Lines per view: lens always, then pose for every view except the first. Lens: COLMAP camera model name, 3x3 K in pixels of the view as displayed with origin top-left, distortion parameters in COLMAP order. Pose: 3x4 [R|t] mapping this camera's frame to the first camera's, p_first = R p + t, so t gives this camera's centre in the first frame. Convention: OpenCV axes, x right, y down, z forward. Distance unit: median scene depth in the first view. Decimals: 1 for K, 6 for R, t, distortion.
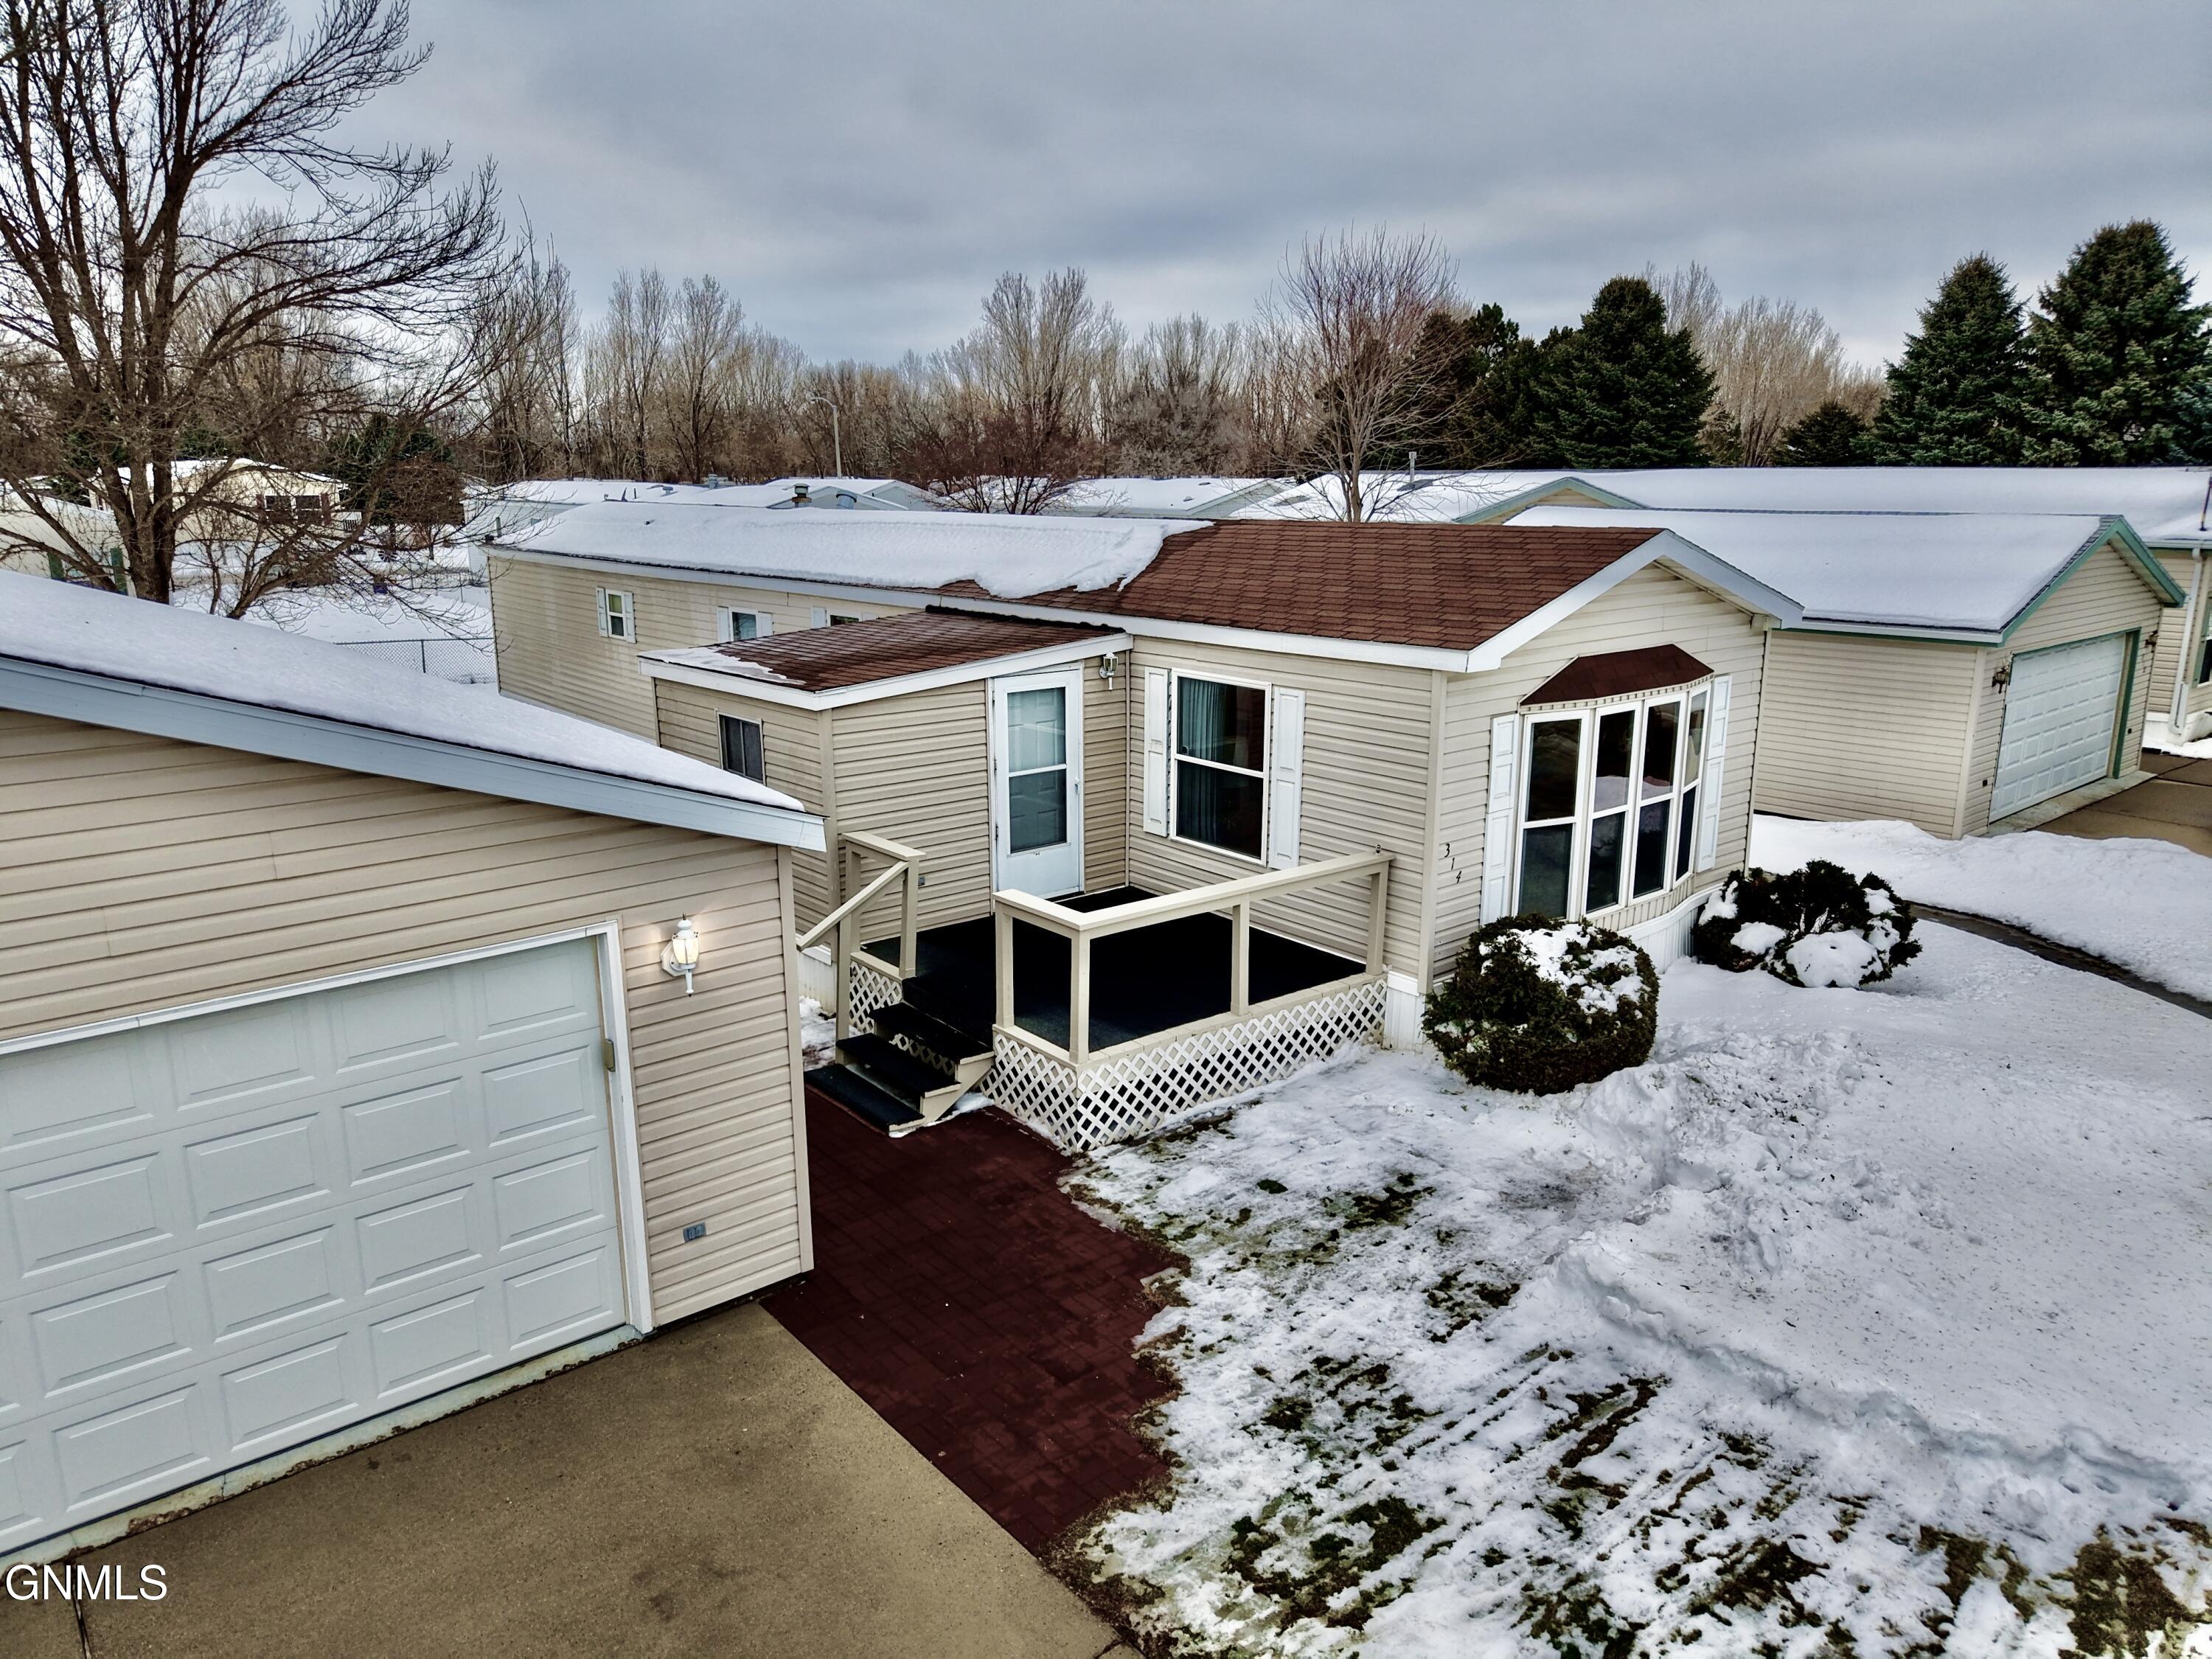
lens RADIAL K [[1476.6, 0, 1106.0], [0, 1476.6, 829.5], [0, 0, 1]] dist [0.031055, -0.035213]
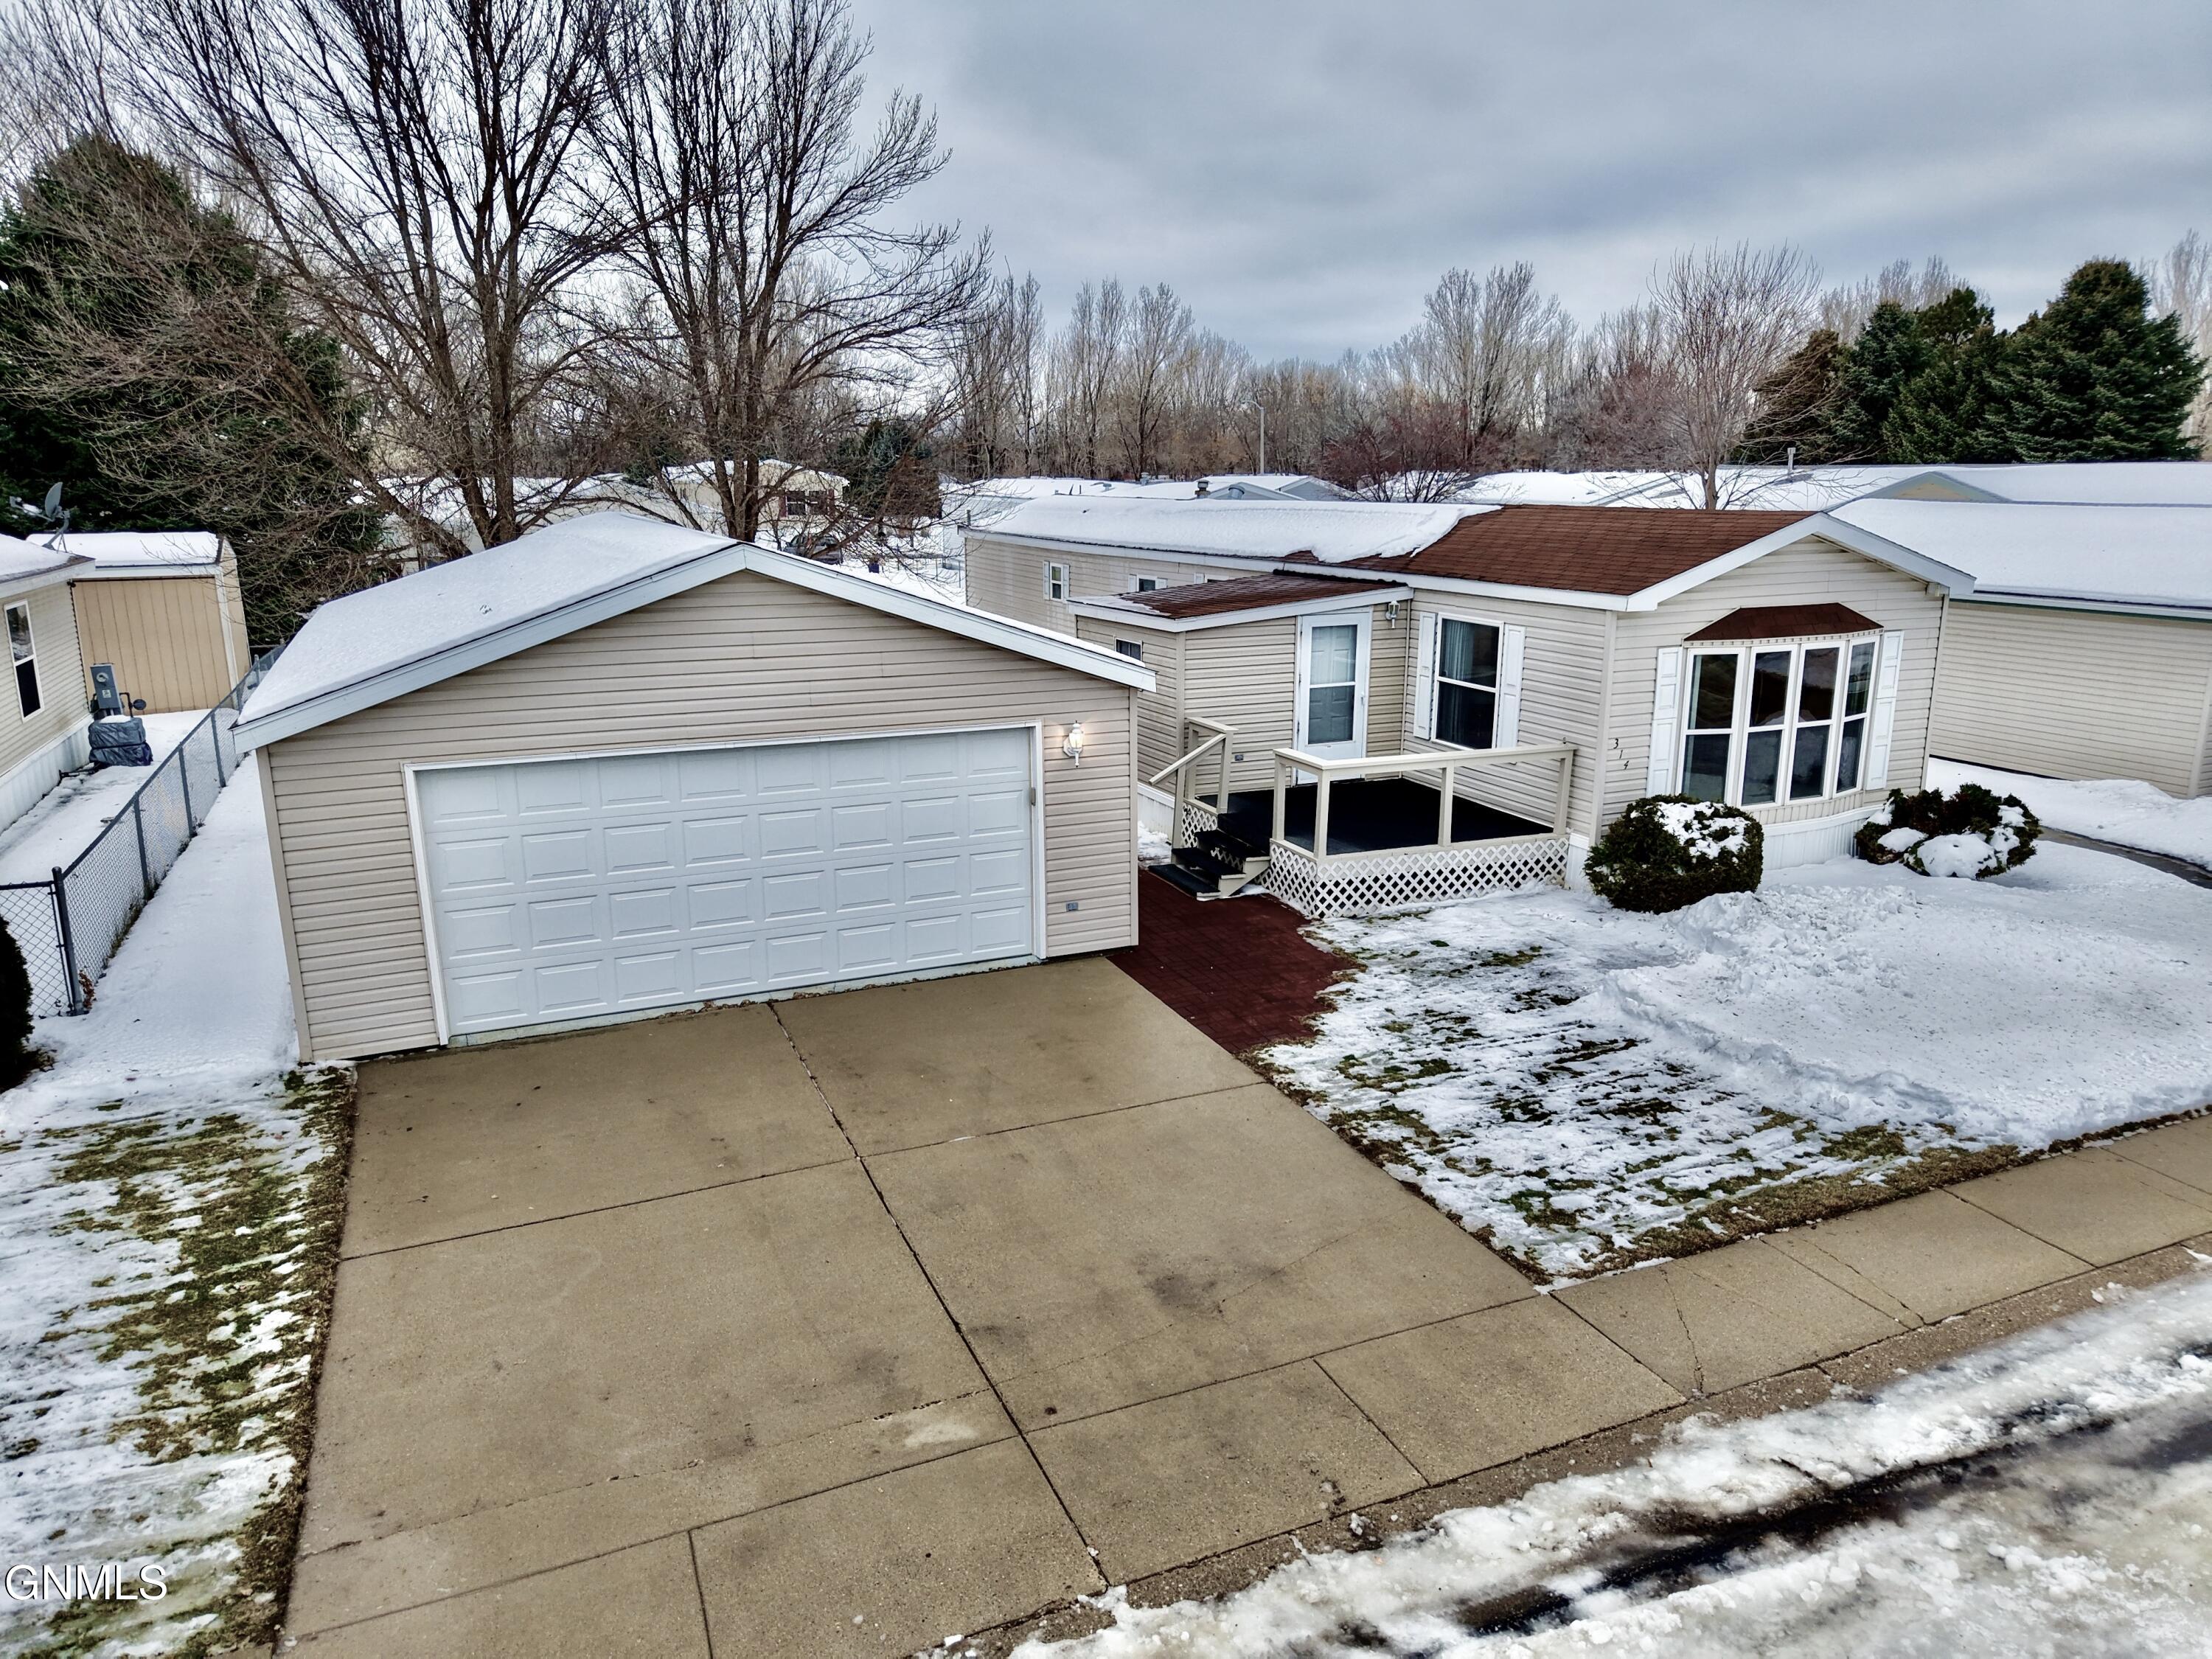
lens RADIAL K [[1476.6, 0, 1106.0], [0, 1476.6, 829.5], [0, 0, 1]] dist [0.031055, -0.035213]
pose [[0.959296, 0.065204, -0.274772, 0.182639], [-0.064575, 0.997848, 0.011345, 0.123702], [0.274920, 0.006860, 0.961442, -0.517893]]
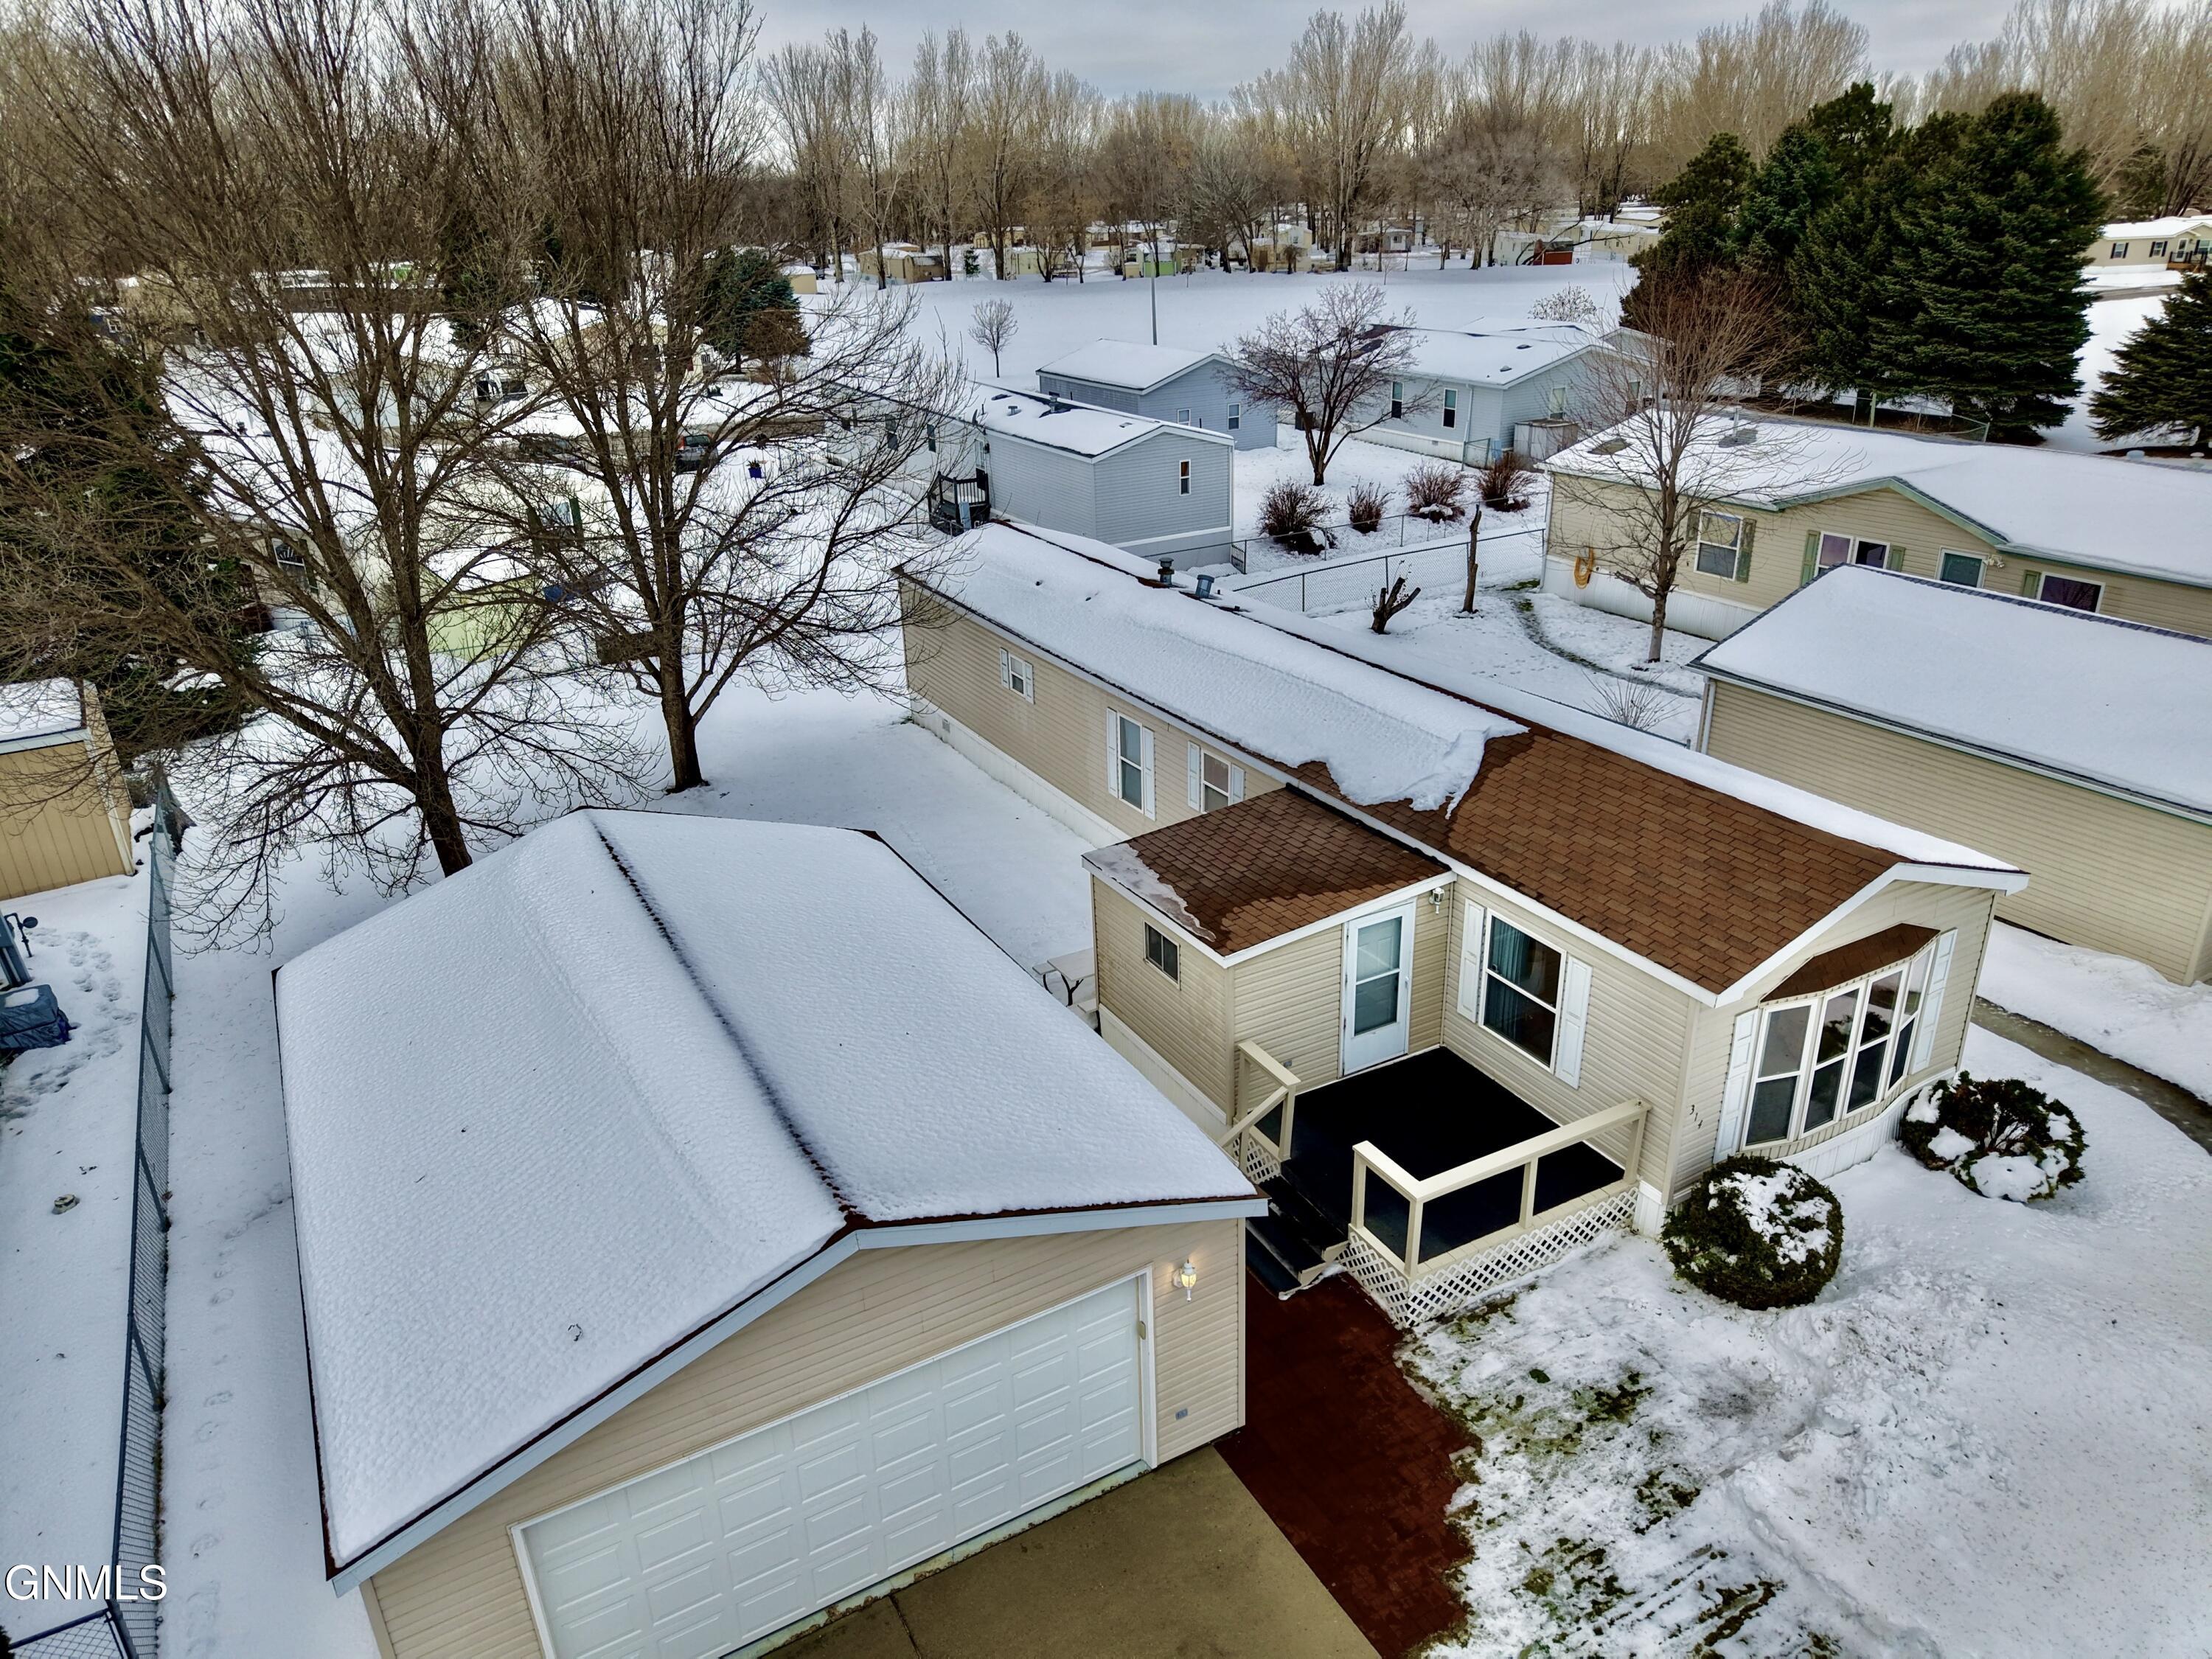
lens RADIAL K [[1476.6, 0, 1106.0], [0, 1476.6, 829.5], [0, 0, 1]] dist [0.031055, -0.035213]
pose [[0.982184, 0.049576, -0.181264, -0.069995], [-0.017207, 0.984247, 0.175960, -0.531822], [0.187132, -0.169707, 0.967565, -0.419623]]
